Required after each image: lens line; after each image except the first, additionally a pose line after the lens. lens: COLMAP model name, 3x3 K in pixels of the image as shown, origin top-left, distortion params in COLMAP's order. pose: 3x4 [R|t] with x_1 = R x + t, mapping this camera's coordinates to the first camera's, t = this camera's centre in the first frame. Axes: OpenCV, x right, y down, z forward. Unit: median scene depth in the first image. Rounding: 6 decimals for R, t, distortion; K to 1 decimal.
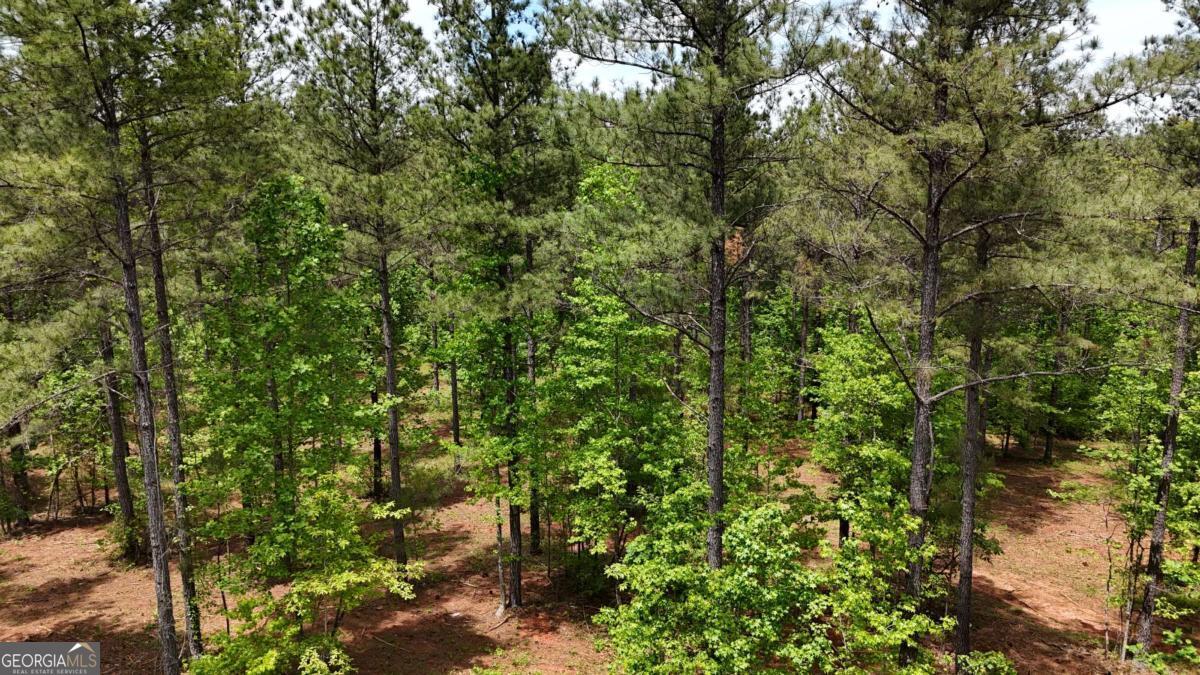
lens RADIAL K [[893.2, 0, 593.6], [0, 893.2, 338.3], [0, 0, 1]] dist [0.072734, -0.067095]
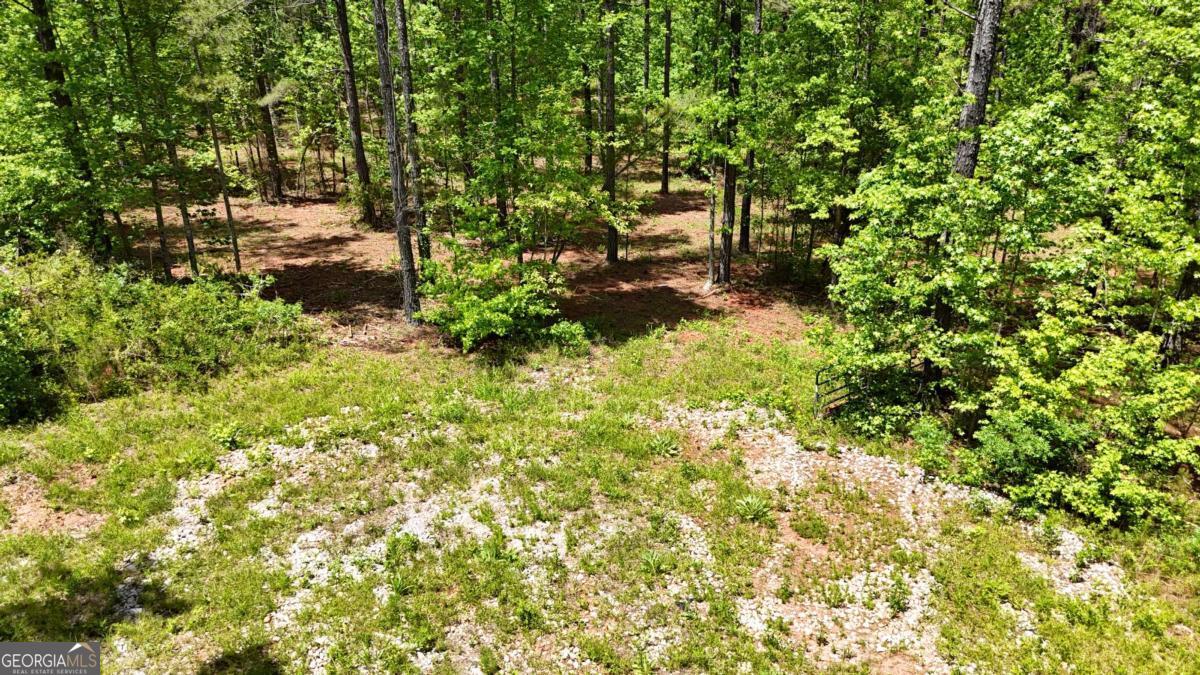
lens RADIAL K [[893.2, 0, 596.9], [0, 893.2, 328.0], [0, 0, 1]] dist [0.072734, -0.067095]
pose [[0.974002, 0.089177, -0.208247, -0.016522], [-0.038158, 0.970708, 0.237213, 0.139145], [0.223301, -0.223099, 0.948875, 0.024262]]
